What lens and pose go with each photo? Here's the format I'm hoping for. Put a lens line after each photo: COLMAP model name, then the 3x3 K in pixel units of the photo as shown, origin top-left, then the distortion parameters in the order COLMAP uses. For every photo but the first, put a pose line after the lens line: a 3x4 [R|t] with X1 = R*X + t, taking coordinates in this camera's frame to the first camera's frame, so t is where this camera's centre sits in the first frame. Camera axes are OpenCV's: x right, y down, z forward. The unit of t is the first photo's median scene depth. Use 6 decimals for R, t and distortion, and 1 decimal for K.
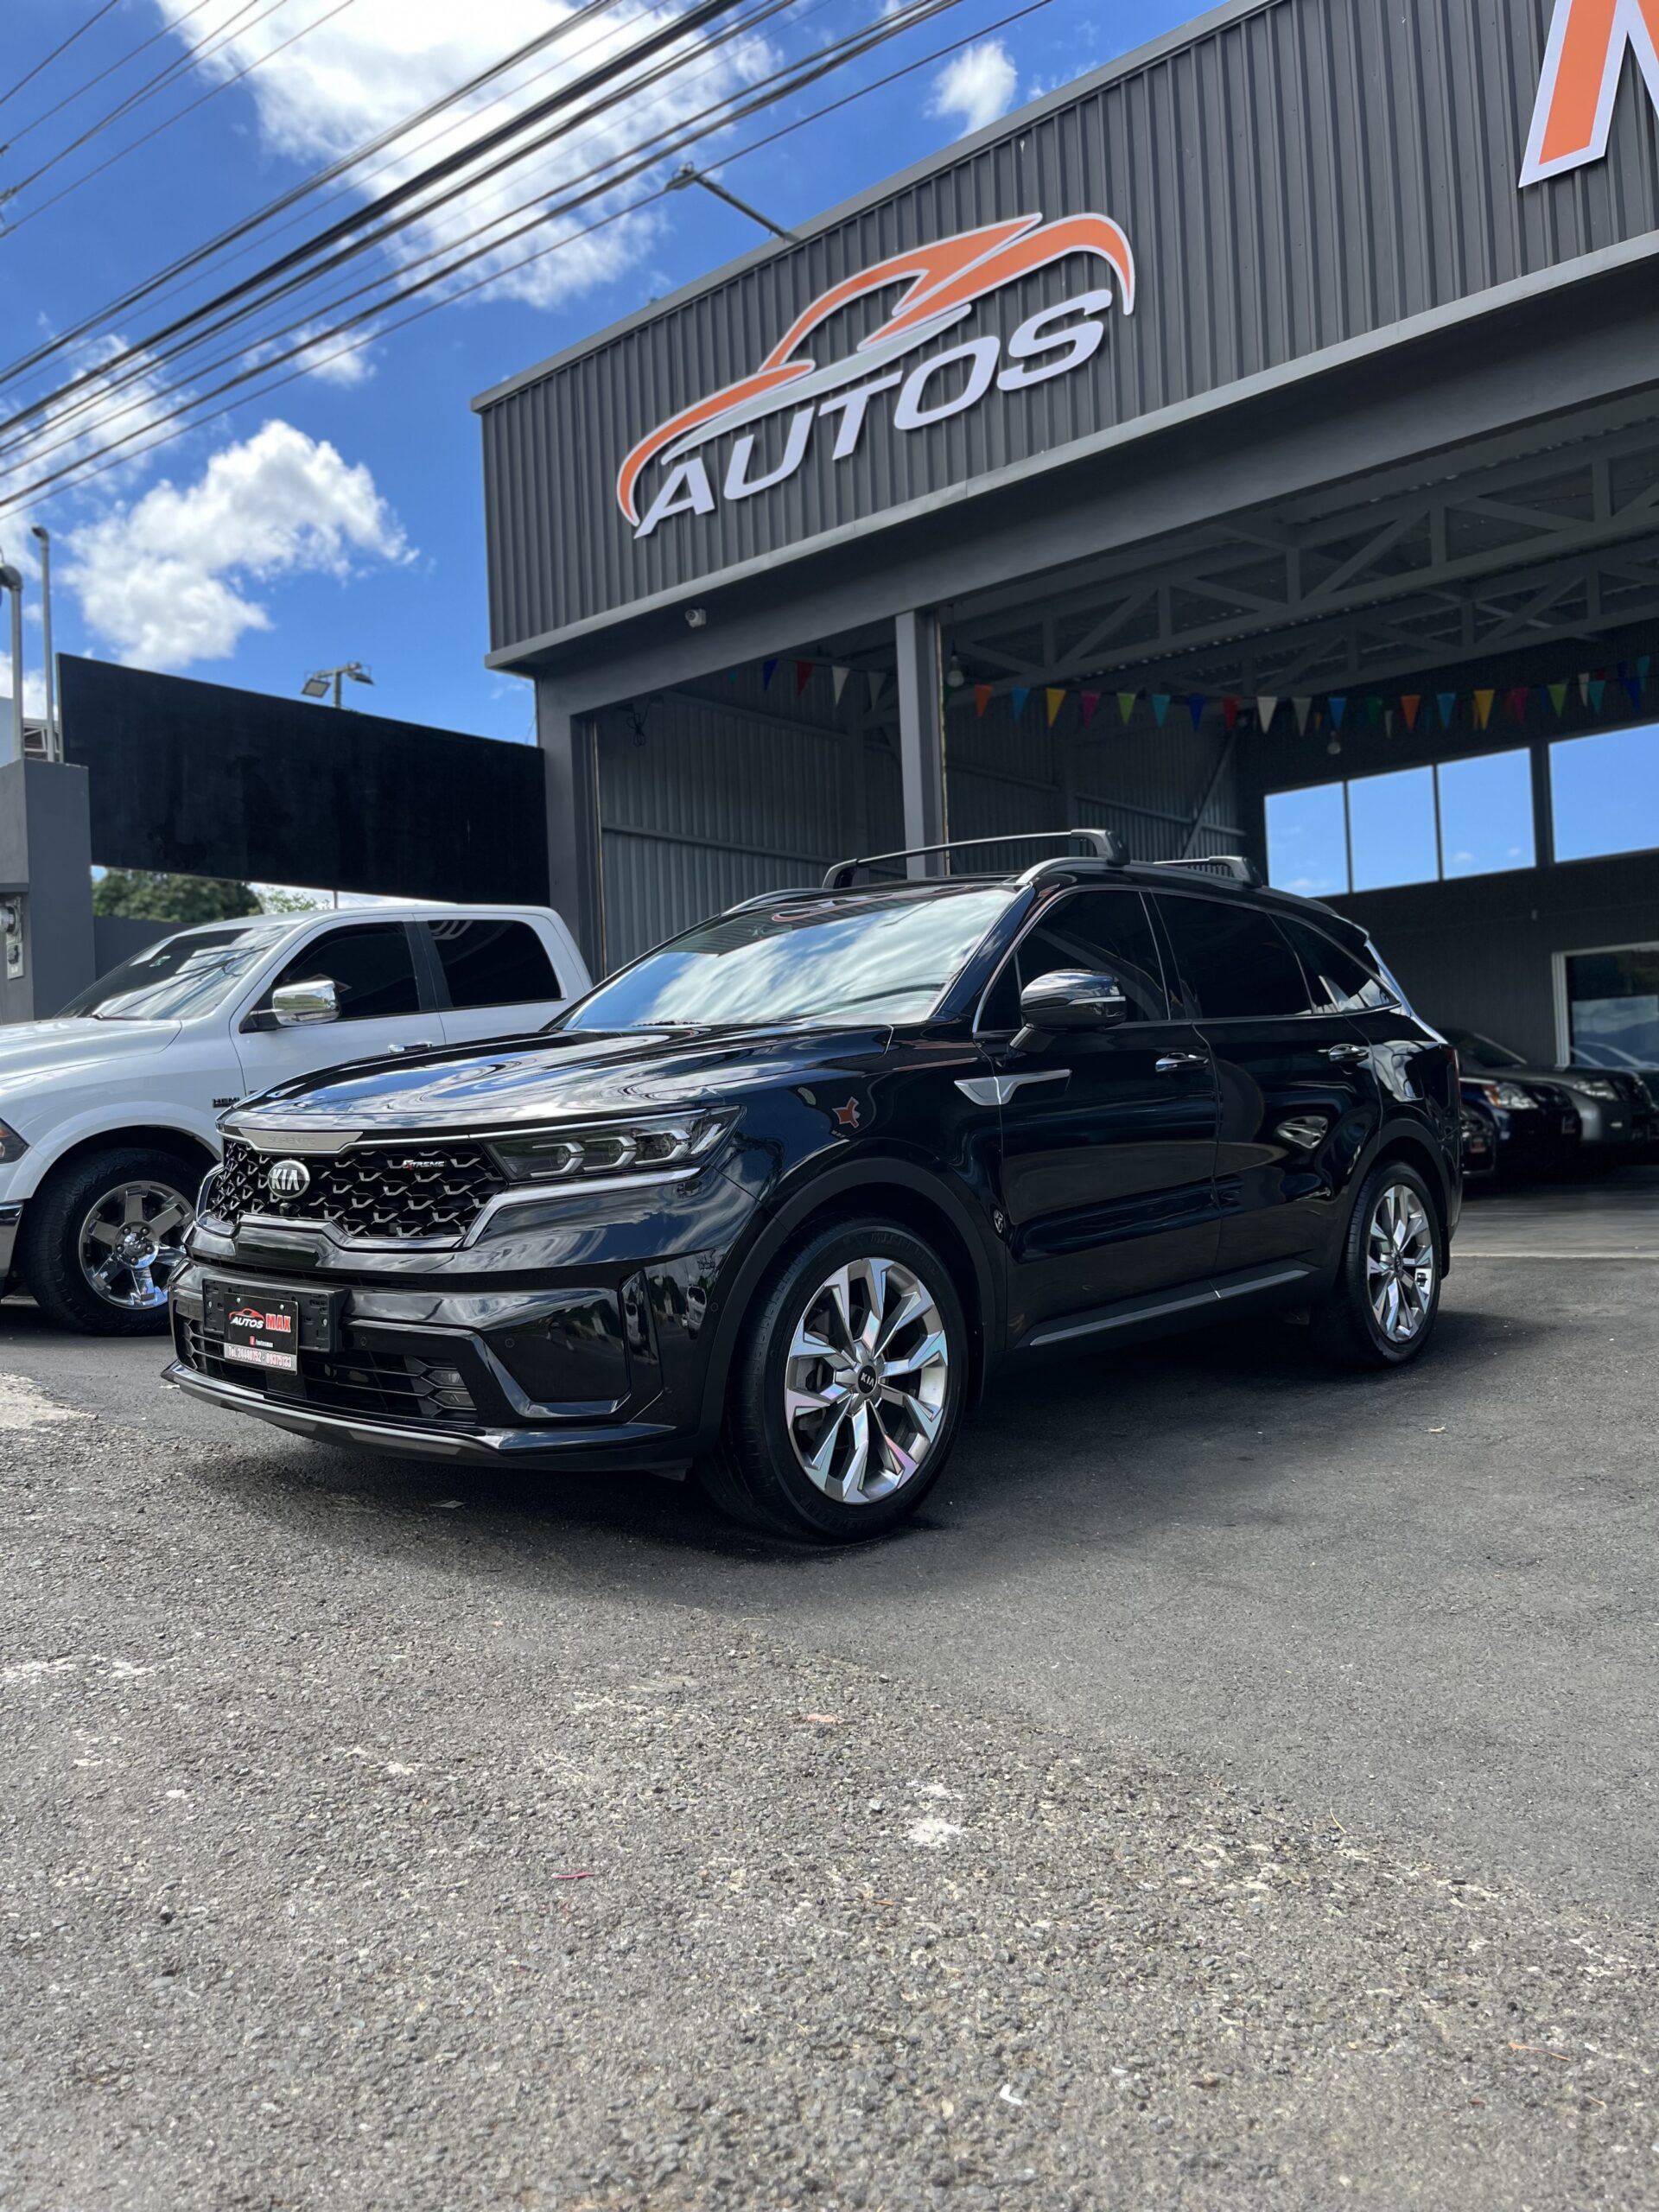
lens RADIAL K [[1699.9, 0, 829.5], [0, 1699.9, 1106.0], [0, 0, 1]] dist [0.042625, -0.063941]
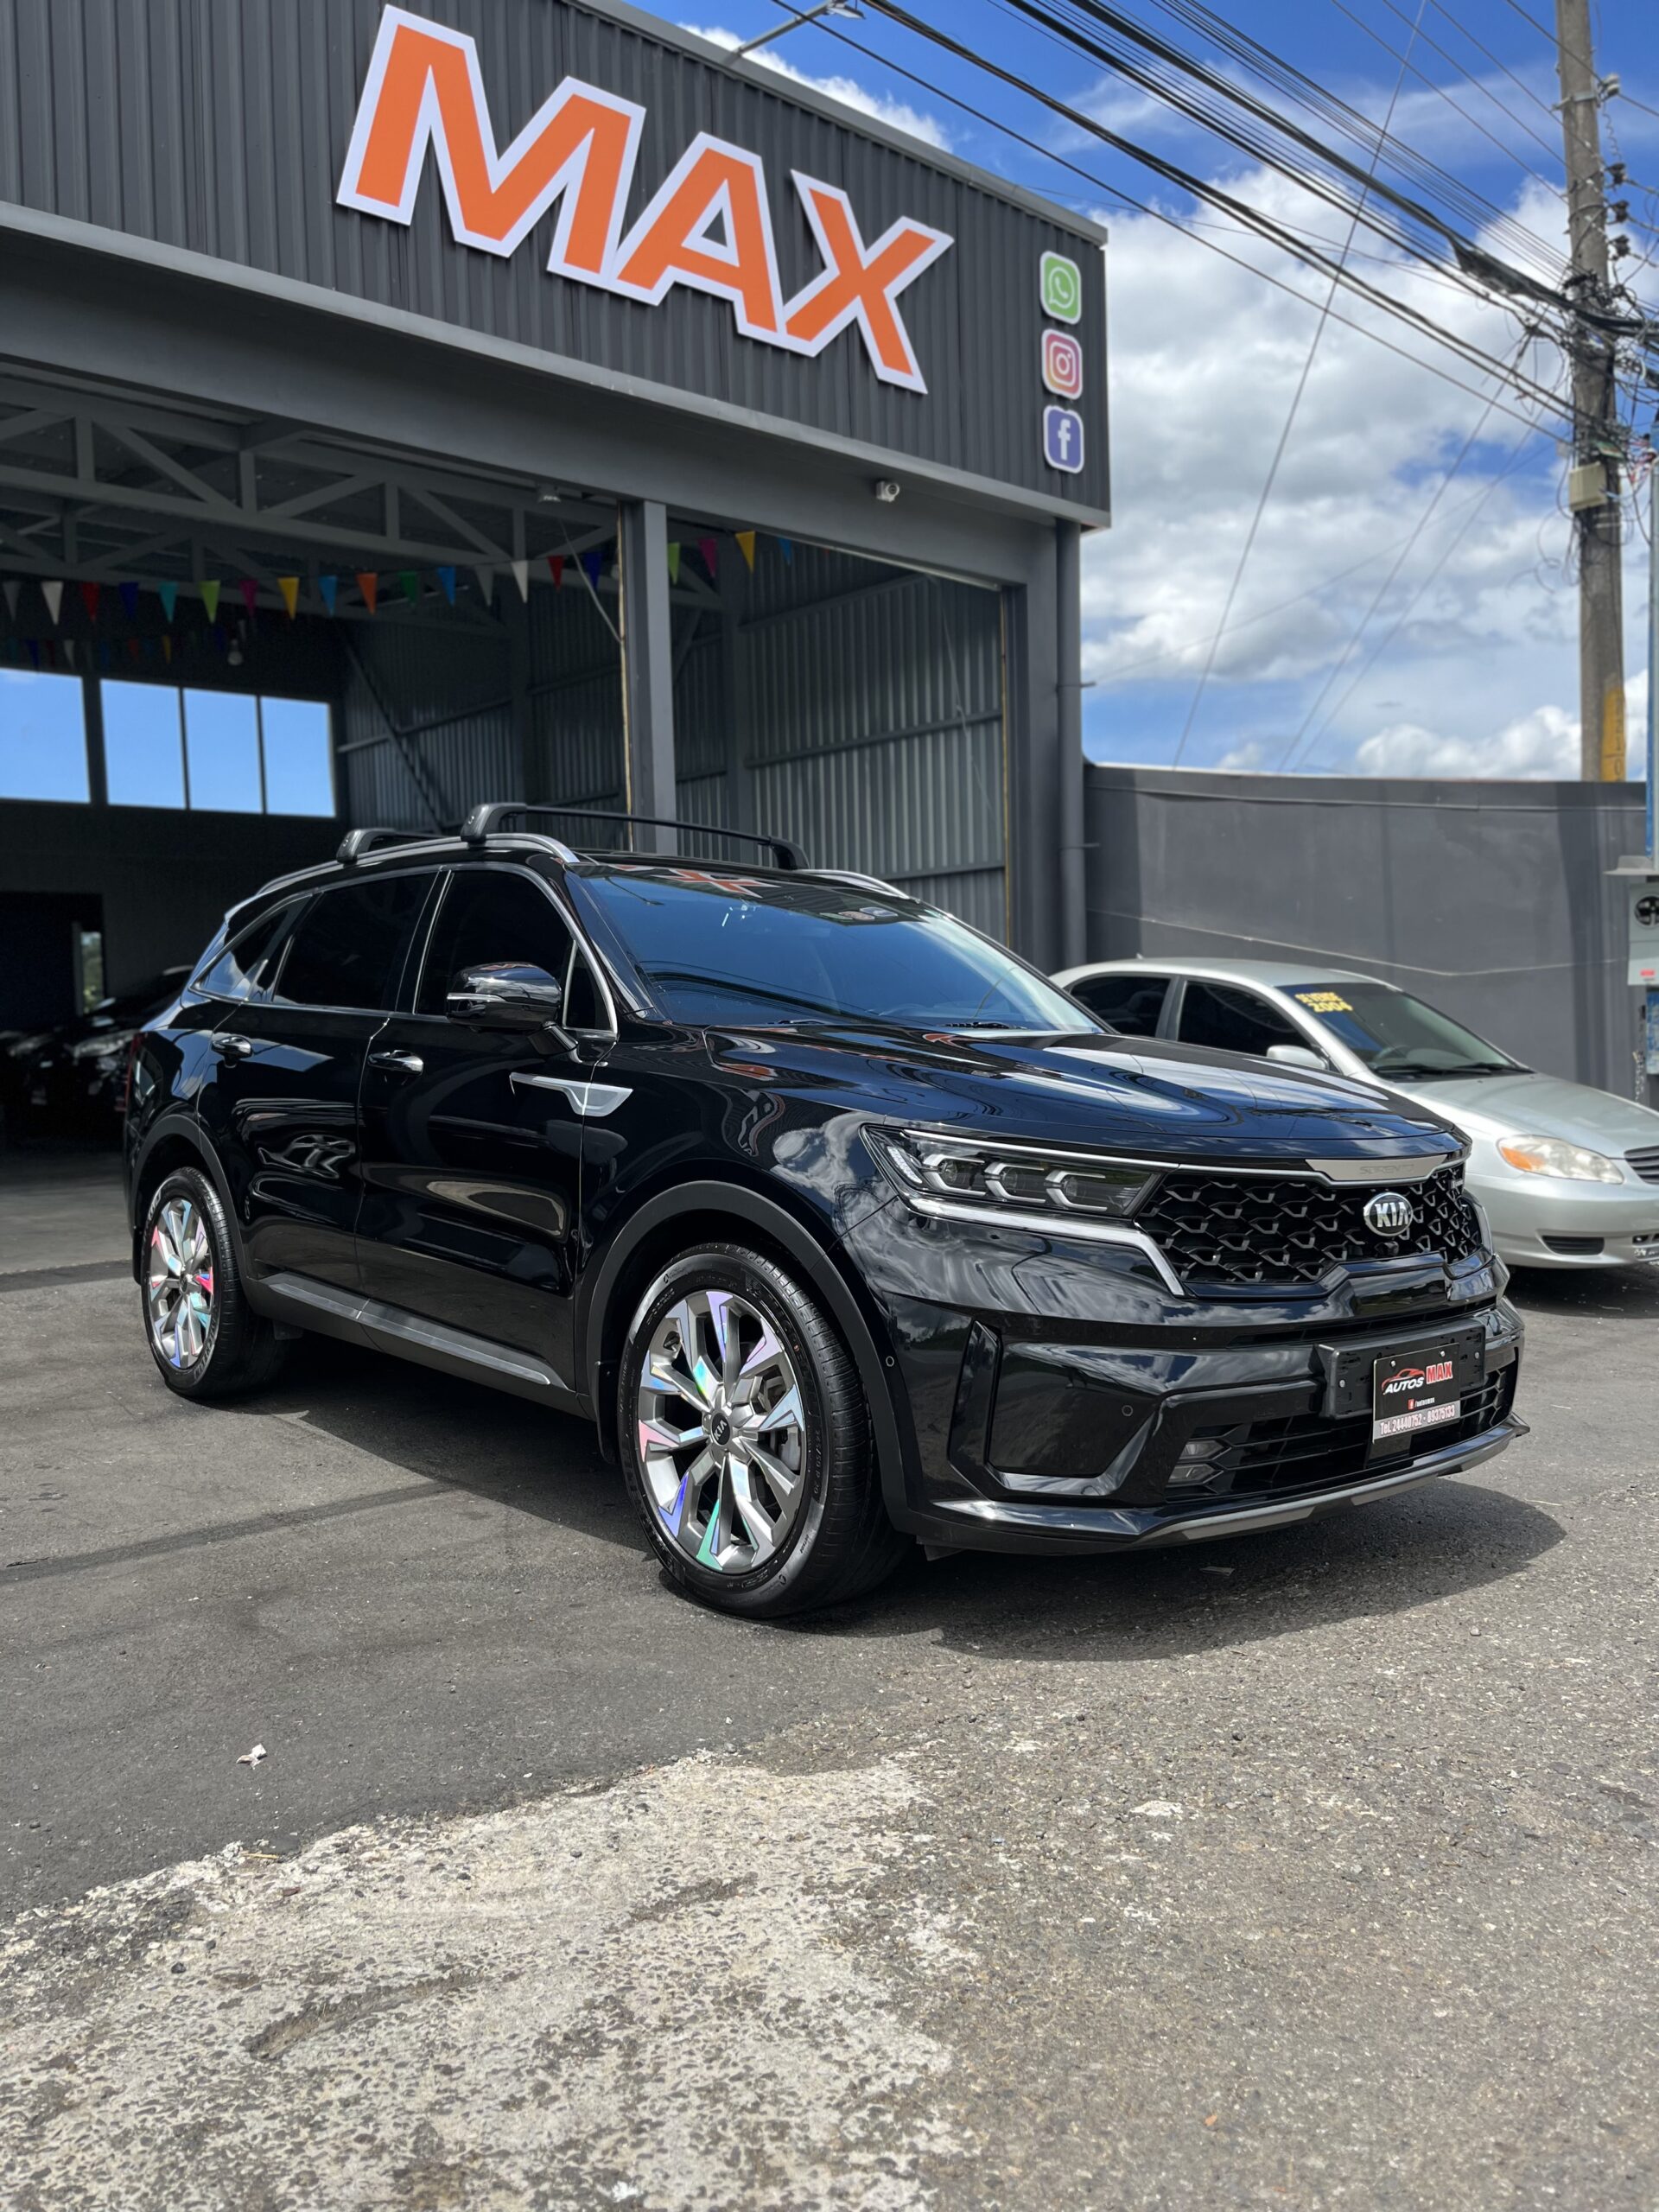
lens RADIAL K [[1699.9, 0, 829.5], [0, 1699.9, 1106.0], [0, 0, 1]] dist [0.042625, -0.063941]
pose [[0.103084, -0.017819, 0.994513, -0.493569], [-0.005560, 0.999814, 0.018490, -0.010847], [-0.994657, -0.007436, 0.102965, 0.487059]]
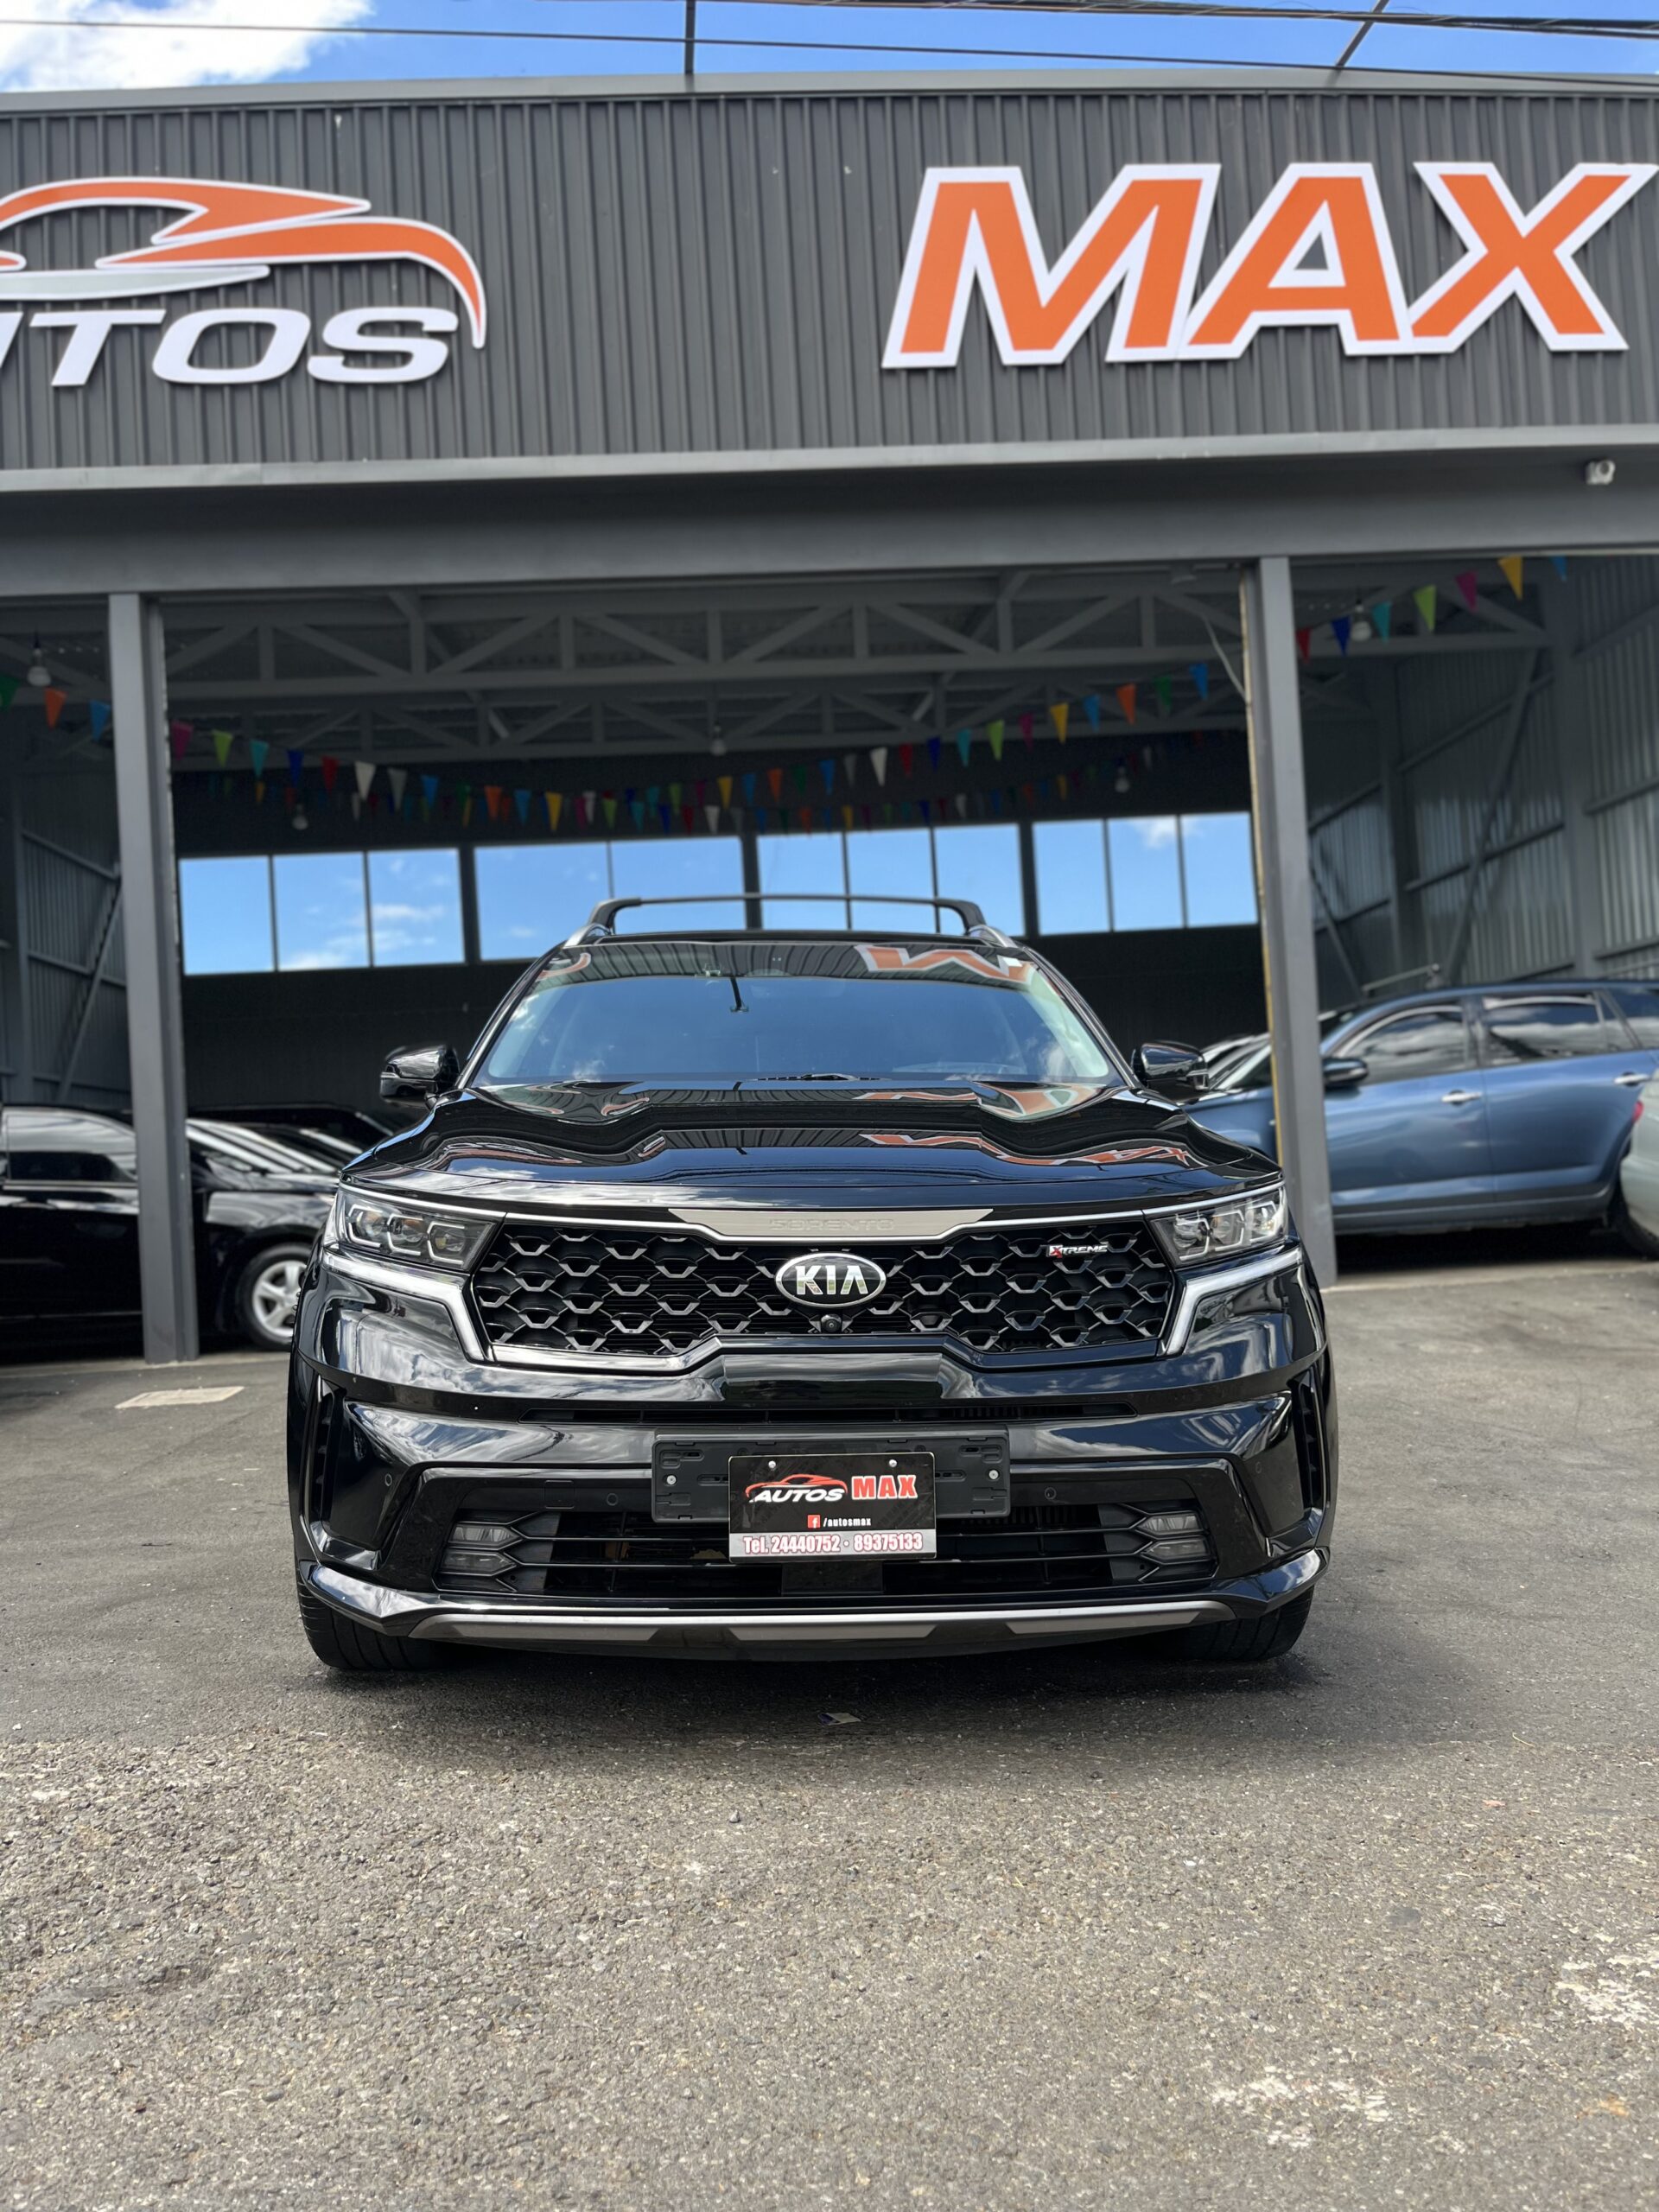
lens RADIAL K [[1689.8, 0, 829.5], [0, 1689.8, 1106.0], [0, 0, 1]] dist [0.066340, -0.104121]
pose [[0.704709, 0.028338, 0.708930, -0.330465], [0.008082, 0.998817, -0.047959, 0.001972], [-0.709451, 0.039527, 0.703646, 0.208177]]
